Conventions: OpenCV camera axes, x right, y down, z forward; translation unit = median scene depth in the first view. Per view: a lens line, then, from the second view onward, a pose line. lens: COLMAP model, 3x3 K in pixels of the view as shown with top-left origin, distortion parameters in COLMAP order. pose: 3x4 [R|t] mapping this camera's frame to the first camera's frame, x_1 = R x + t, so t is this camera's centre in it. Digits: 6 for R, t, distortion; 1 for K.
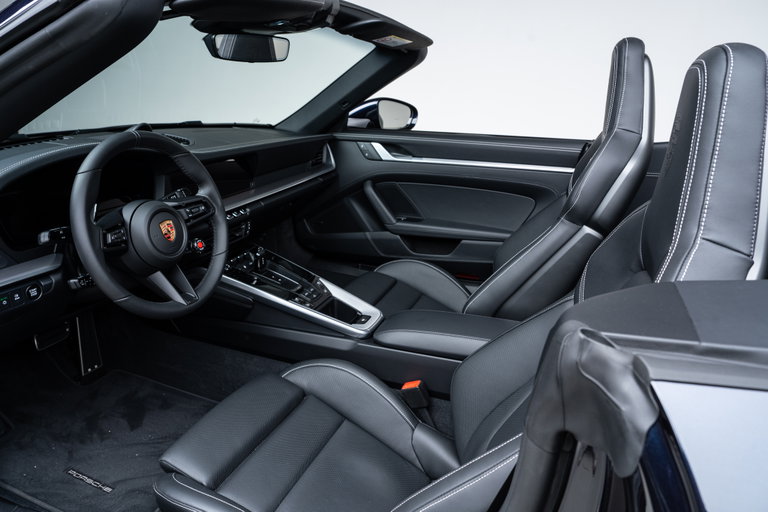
lens RADIAL K [[540.4, 0, 379.2], [0, 540.4, 257.6], [0, 0, 1]] dist [-0.047395, 0.011600]
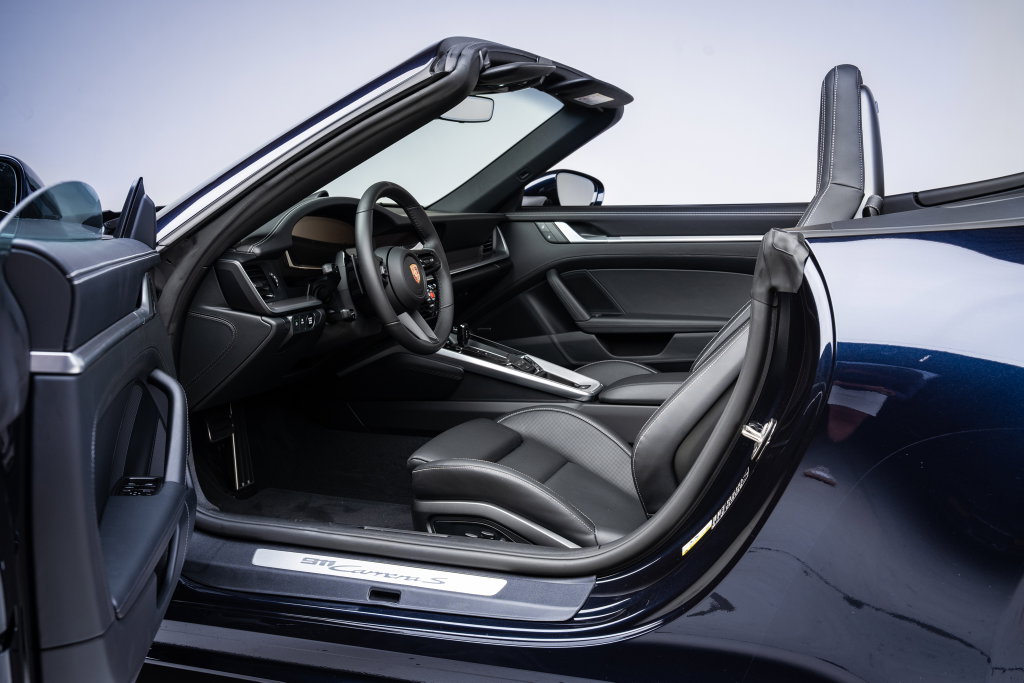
lens RADIAL K [[1118.6, 0, 517.5], [0, 1118.6, 343.8], [0, 0, 1]] dist [0.059869, 0.000000]
pose [[0.997964, -0.033312, 0.054385, -0.165581], [0.042176, 0.984373, -0.170970, 0.247790], [-0.047840, 0.172916, 0.983774, -0.607348]]
